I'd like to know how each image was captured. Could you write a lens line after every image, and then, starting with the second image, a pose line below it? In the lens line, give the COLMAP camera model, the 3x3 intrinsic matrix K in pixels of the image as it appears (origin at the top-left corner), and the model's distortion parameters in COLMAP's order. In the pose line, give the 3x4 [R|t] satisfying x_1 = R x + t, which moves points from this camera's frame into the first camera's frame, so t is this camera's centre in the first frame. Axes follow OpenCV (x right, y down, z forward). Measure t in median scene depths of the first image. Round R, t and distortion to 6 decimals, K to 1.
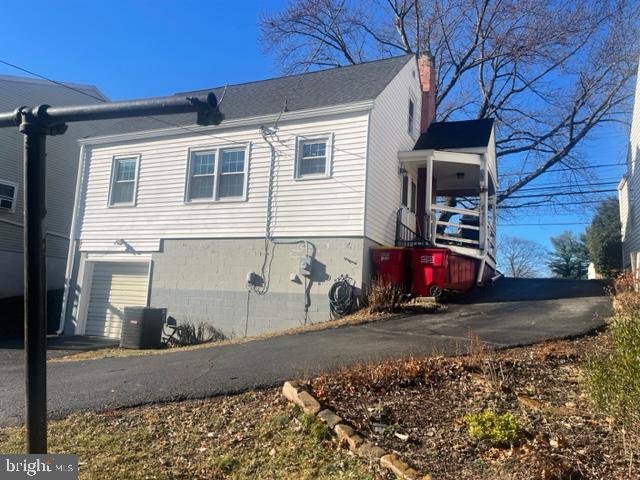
lens RADIAL K [[476.6, 0, 319.3], [0, 476.6, 240.9], [0, 0, 1]] dist [0.054848, -0.014902]
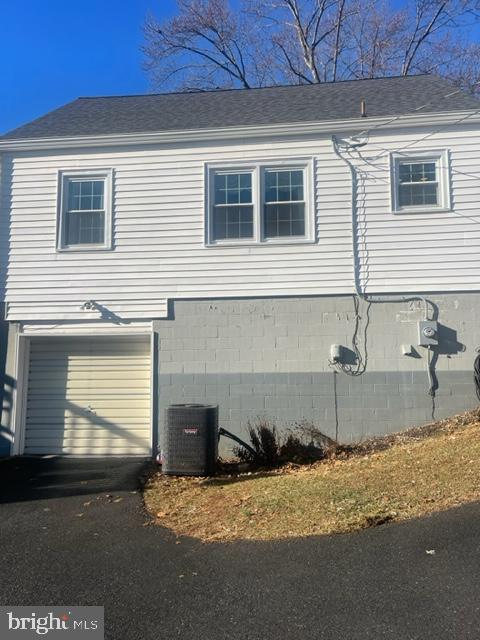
lens RADIAL K [[476.6, 0, 240.3], [0, 476.6, 319.8], [0, 0, 1]] dist [0.054848, -0.014902]
pose [[0.948523, -0.023954, 0.315802, -0.461930], [0.015230, 0.999432, 0.030066, 0.006146], [-0.316343, -0.023709, 0.948348, 0.356669]]
